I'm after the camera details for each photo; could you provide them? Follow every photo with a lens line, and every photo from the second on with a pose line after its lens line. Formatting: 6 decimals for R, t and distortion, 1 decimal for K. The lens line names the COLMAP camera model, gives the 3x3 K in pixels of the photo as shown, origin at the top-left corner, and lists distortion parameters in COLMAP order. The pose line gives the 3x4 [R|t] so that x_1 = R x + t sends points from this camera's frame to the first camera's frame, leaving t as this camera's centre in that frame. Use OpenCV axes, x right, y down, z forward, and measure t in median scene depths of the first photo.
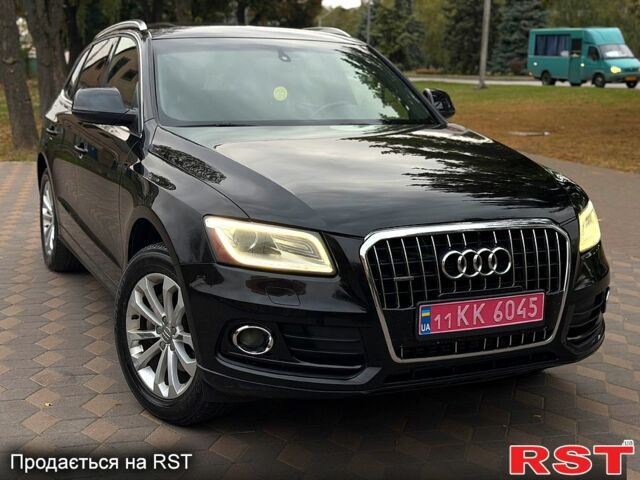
lens RADIAL K [[907.0, 0, 320.0], [0, 907.0, 240.0], [0, 0, 1]] dist [0.166107, -0.335269]
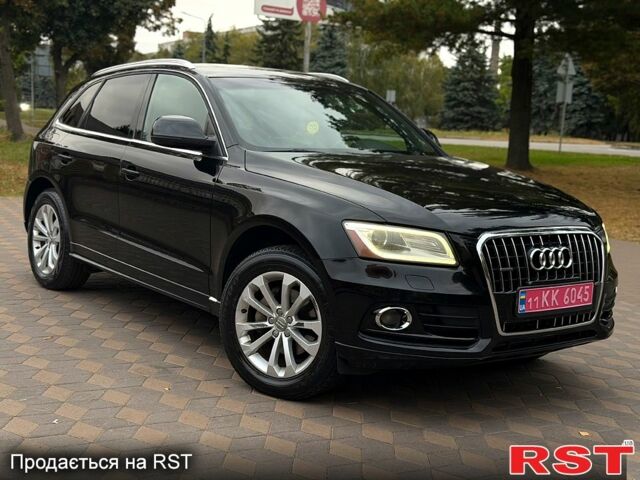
lens RADIAL K [[907.0, 0, 320.0], [0, 907.0, 240.0], [0, 0, 1]] dist [0.166107, -0.335269]
pose [[0.974777, 0.005729, 0.223110, -0.433880], [0.005753, 0.998693, -0.050779, 0.062513], [-0.223109, 0.050782, 0.973470, -0.189657]]
